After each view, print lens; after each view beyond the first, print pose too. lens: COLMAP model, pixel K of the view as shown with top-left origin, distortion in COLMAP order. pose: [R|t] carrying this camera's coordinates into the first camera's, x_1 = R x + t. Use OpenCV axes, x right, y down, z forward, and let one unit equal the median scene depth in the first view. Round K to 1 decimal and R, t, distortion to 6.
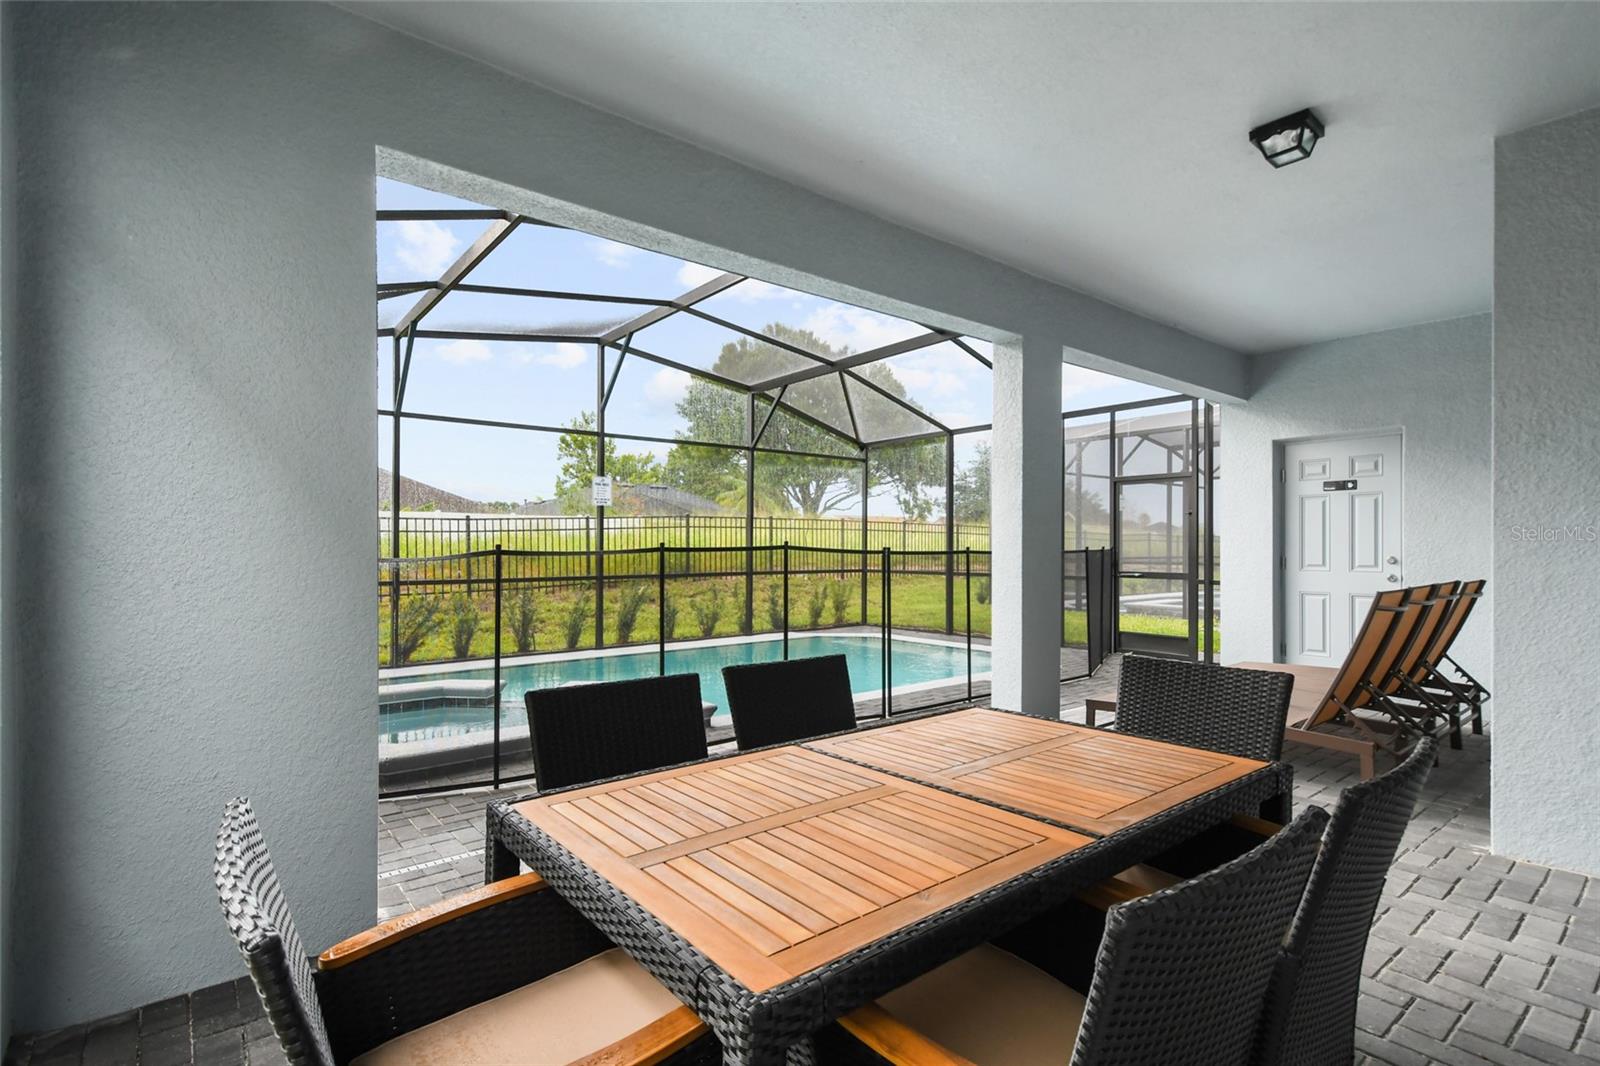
lens RADIAL K [[775.6, 0, 802.0], [0, 775.6, 540.8], [0, 0, 1]] dist [0.011331, -0.002698]
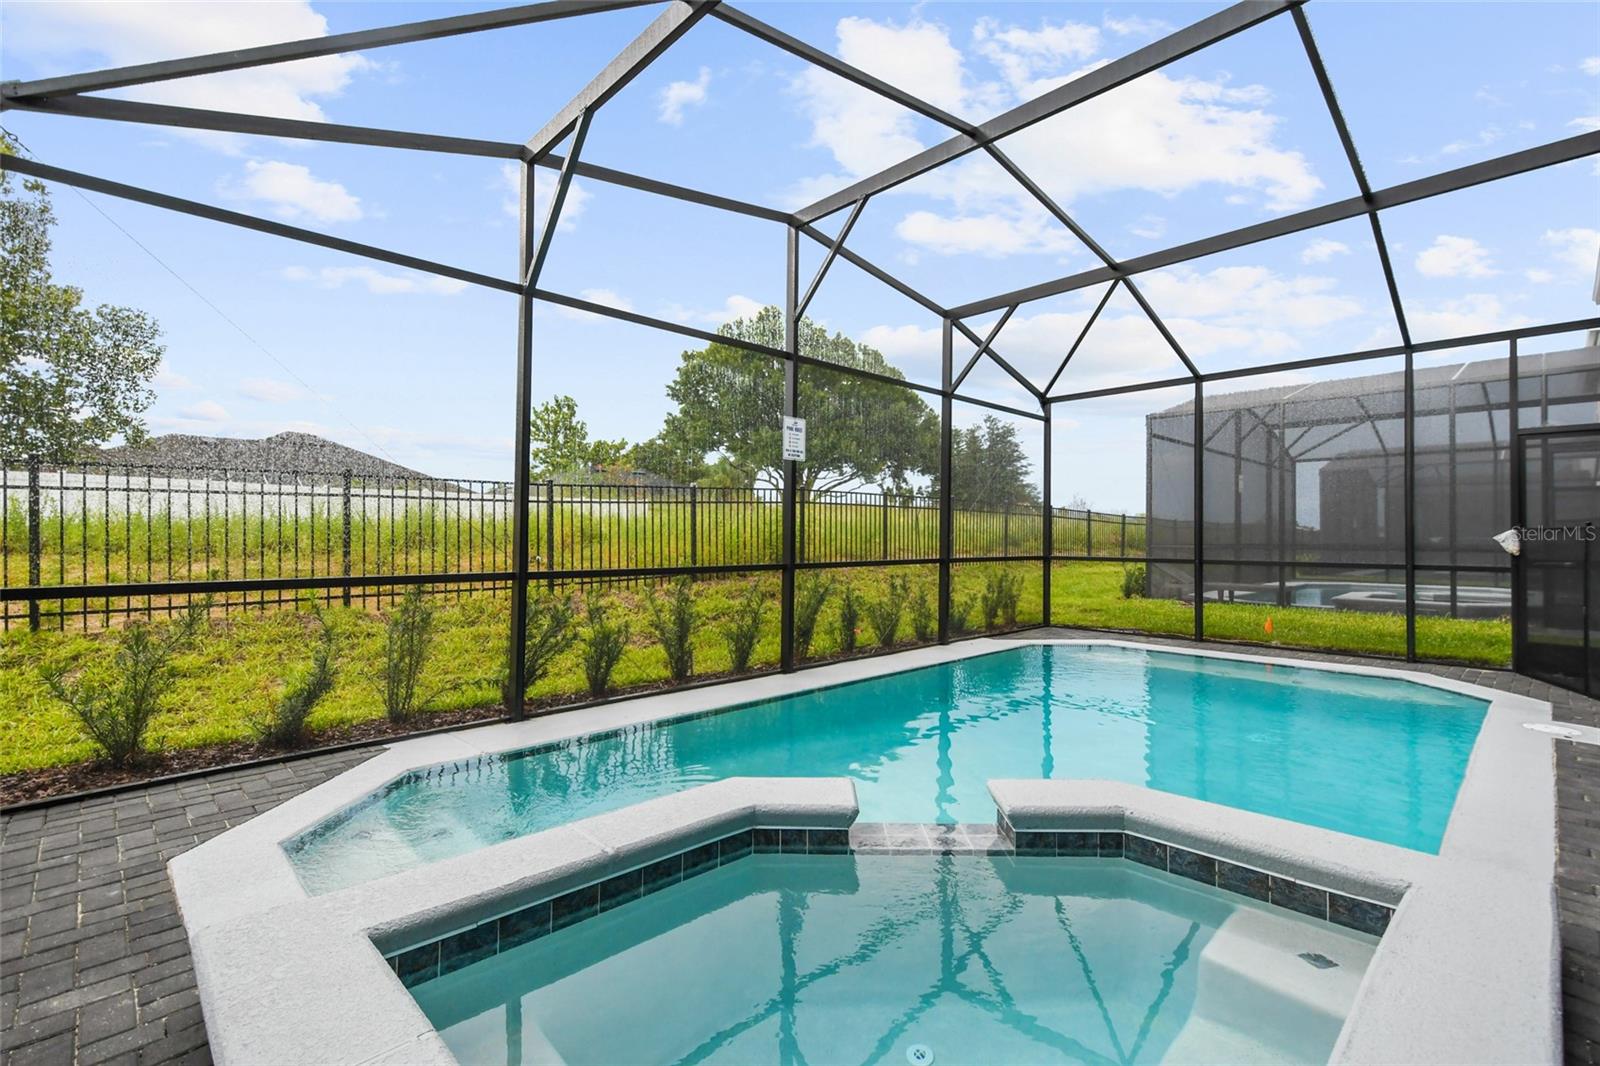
lens RADIAL K [[725.5, 0, 811.7], [0, 725.5, 529.7], [0, 0, 1]] dist [0.014051, -0.003566]
pose [[0.995323, 0.004699, 0.096493, -0.252439], [-0.004604, 0.999989, -0.001204, 0.013492], [-0.096498, 0.000754, 0.995333, 0.300563]]
